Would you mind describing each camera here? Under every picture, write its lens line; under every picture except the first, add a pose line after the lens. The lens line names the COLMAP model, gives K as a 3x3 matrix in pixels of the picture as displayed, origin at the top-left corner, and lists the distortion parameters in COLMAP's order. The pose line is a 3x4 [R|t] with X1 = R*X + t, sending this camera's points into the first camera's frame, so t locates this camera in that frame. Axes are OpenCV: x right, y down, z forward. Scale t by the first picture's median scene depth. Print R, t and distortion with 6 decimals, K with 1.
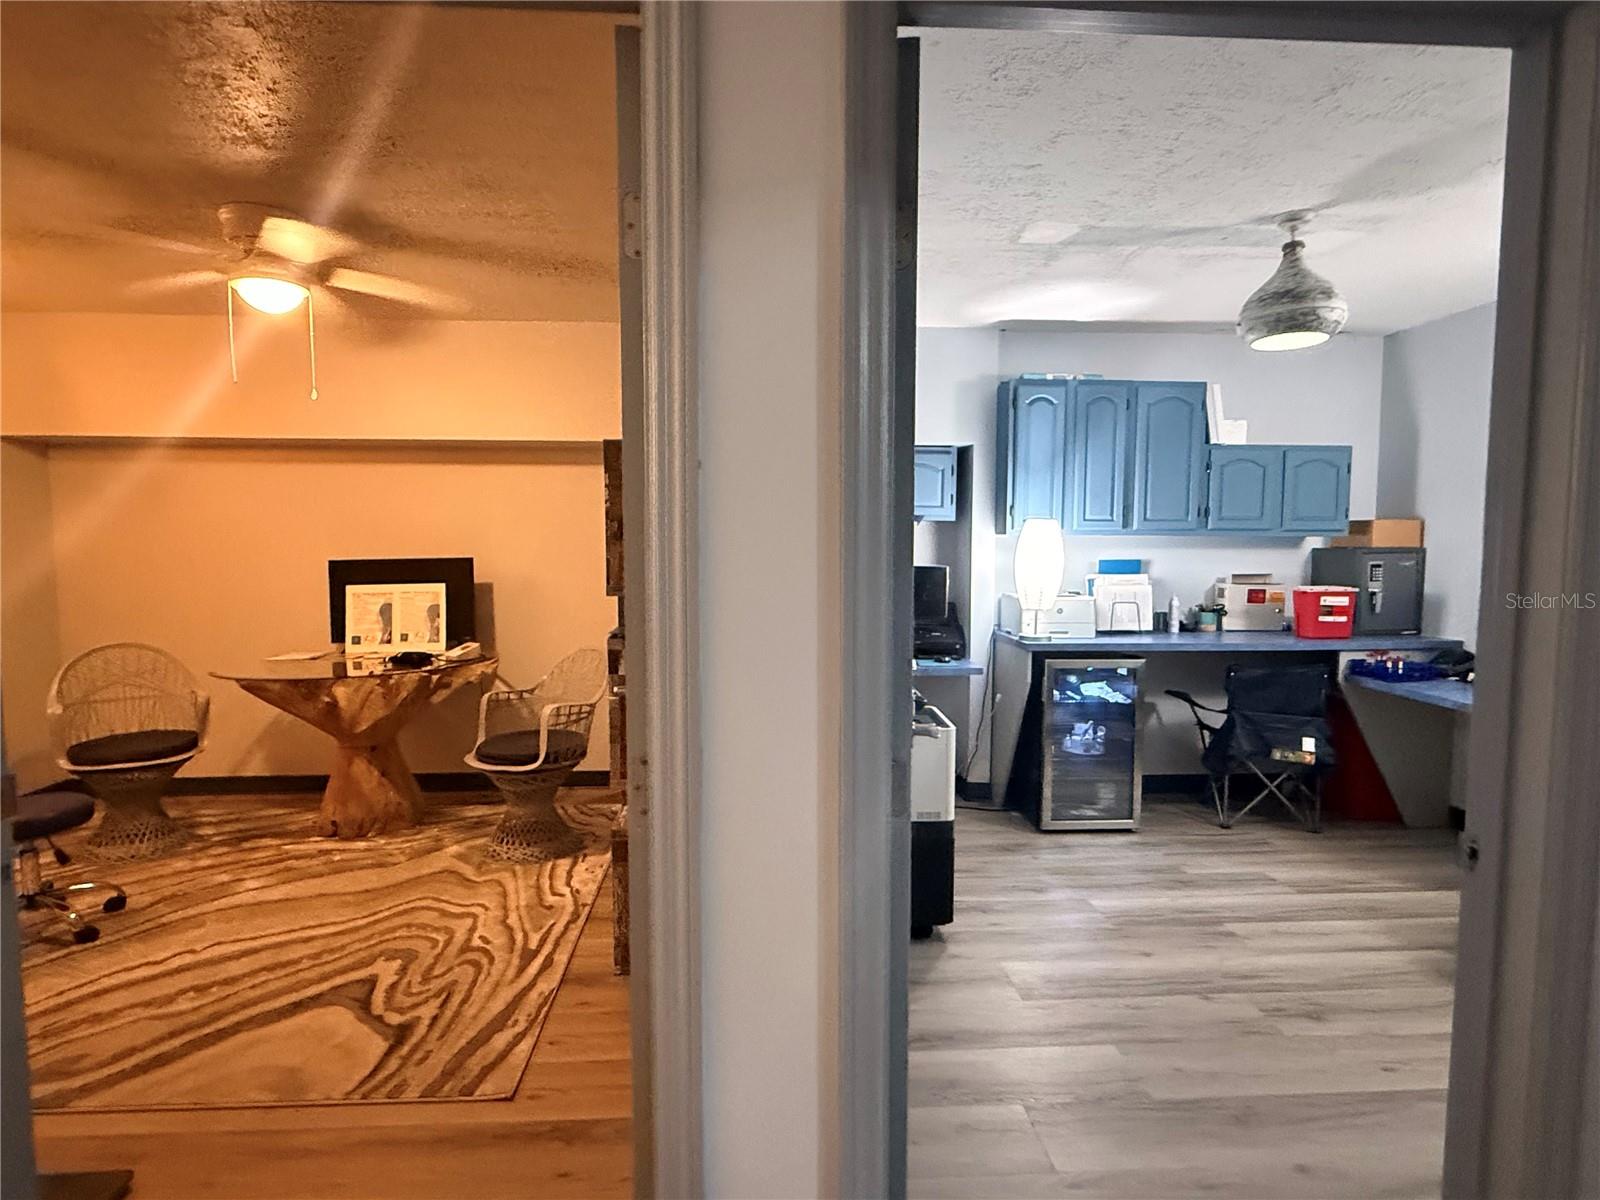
lens RADIAL K [[847.1, 0, 785.2], [0, 847.1, 597.9], [0, 0, 1]] dist [0.002930, -0.000436]
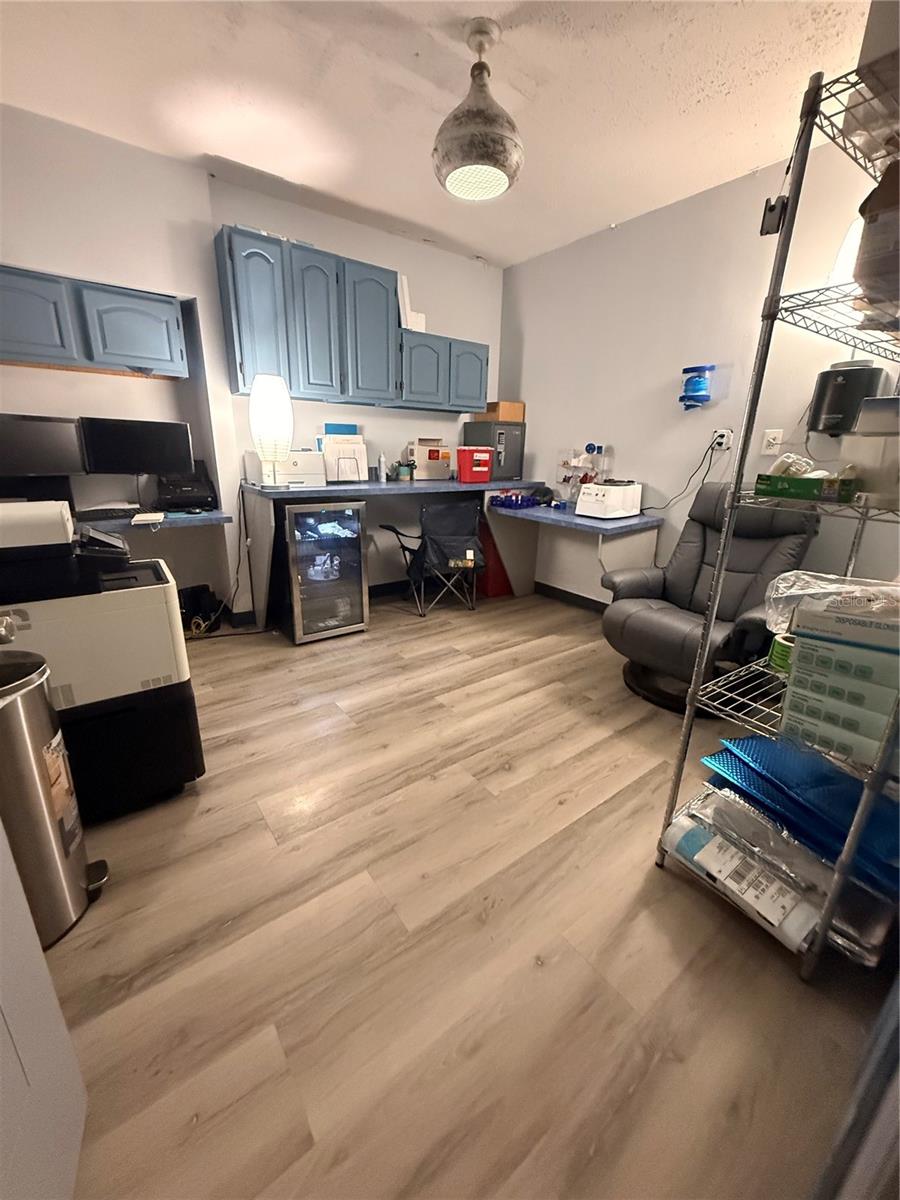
lens RADIAL K [[479.6, 0, 455.6], [0, 479.6, 595.9], [0, 0, 1]] dist [0.003463, -0.000875]
pose [[0.826613, -0.149590, 0.542525, 0.131480], [0.014831, 0.969481, 0.244716, 0.037459], [-0.562575, -0.194239, 0.803605, 0.333822]]
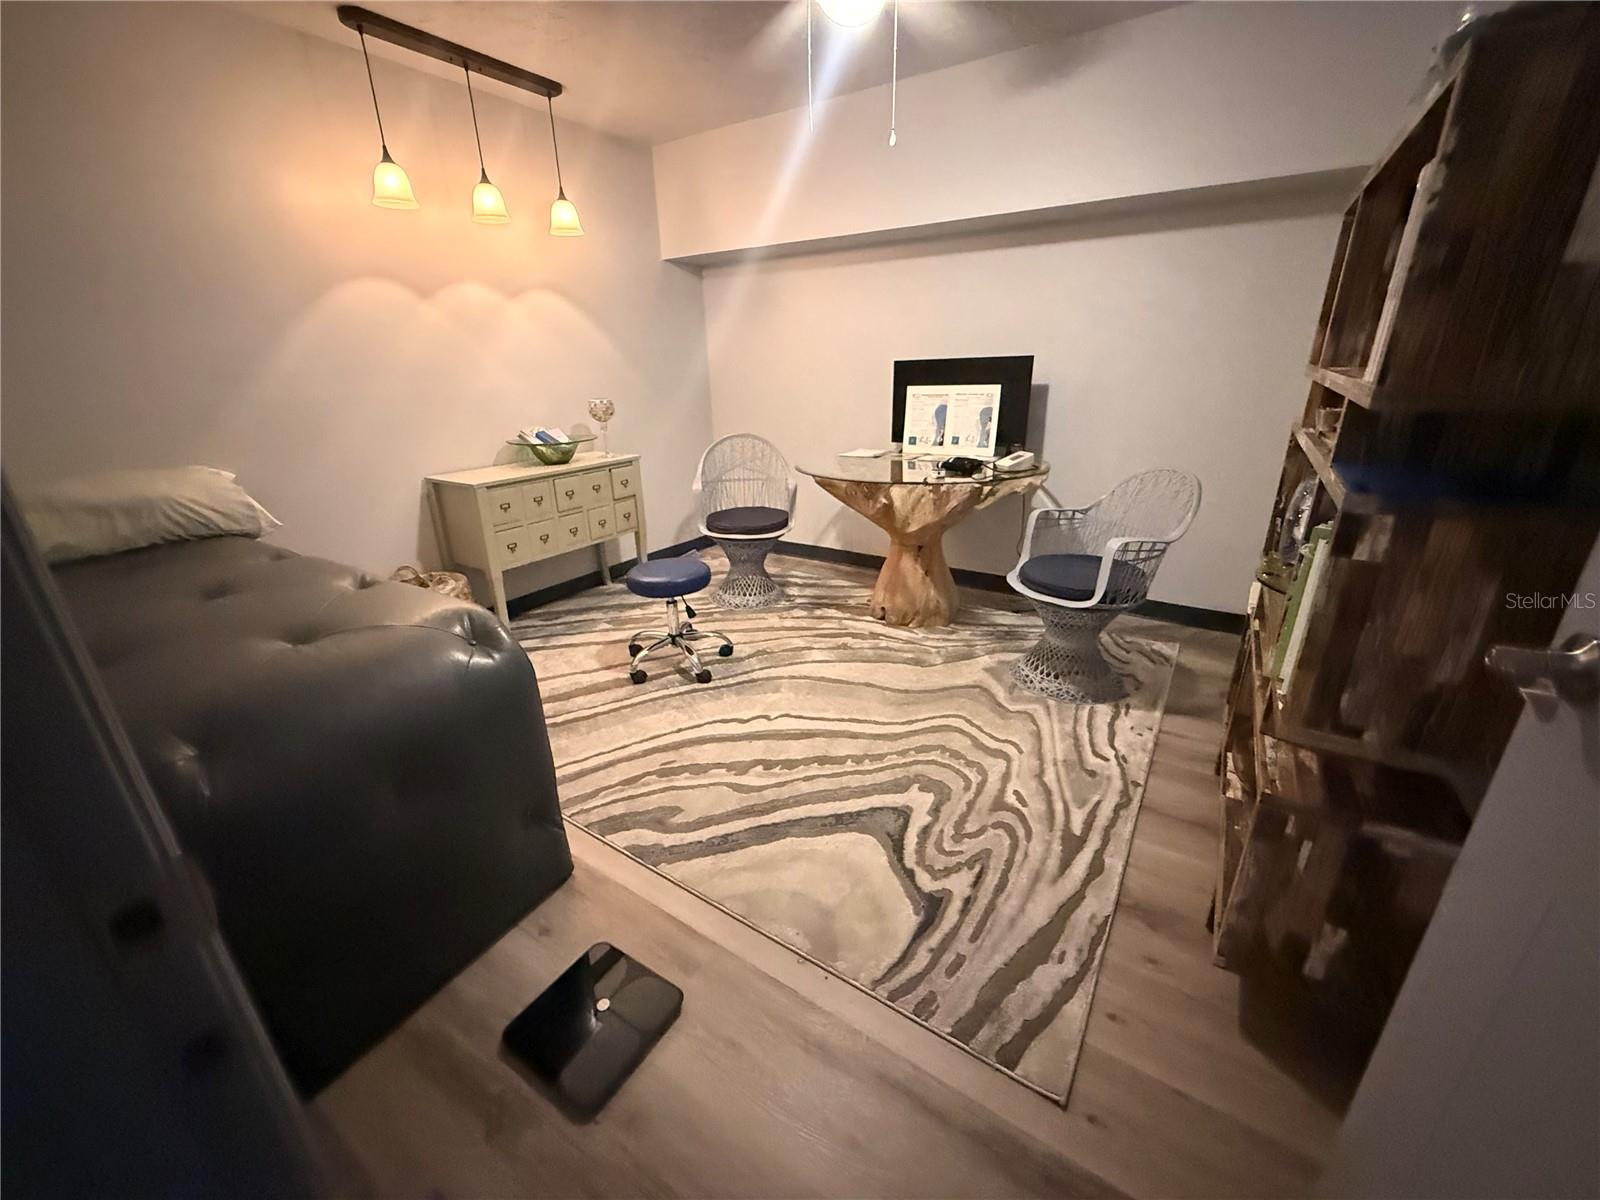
lens RADIAL K [[639.4, 0, 791.6], [0, 639.4, 599.1], [0, 0, 1]] dist [0.003463, -0.000875]
pose [[0.800264, 0.197031, -0.566353, -0.159498], [-0.018408, 0.952104, 0.305221, -0.003565], [0.599365, -0.233832, 0.765562, 0.295791]]
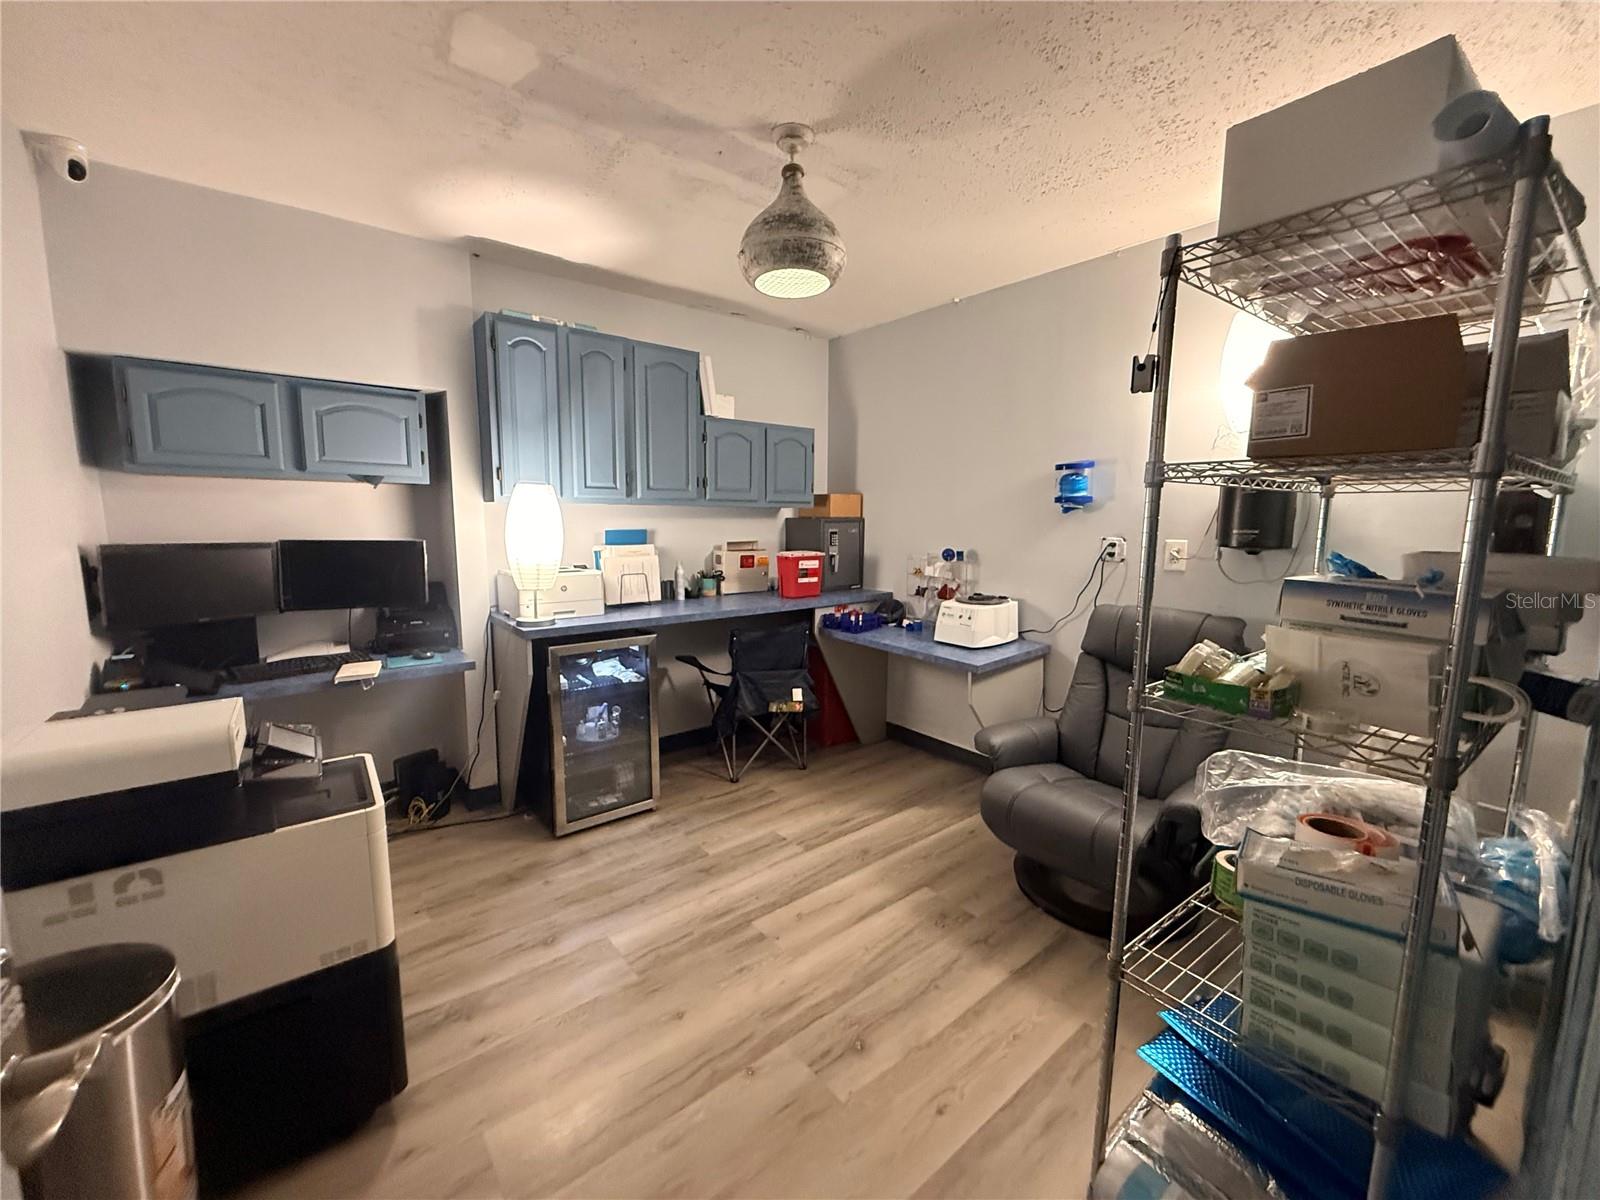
lens RADIAL K [[639.4, 0, 799.9], [0, 639.4, 595.3], [0, 0, 1]] dist [0.003463, -0.000875]
pose [[0.806767, -0.071228, 0.586561, 0.141771], [0.034608, 0.996700, 0.073432, -0.020304], [-0.589855, -0.038943, 0.806569, 0.339935]]
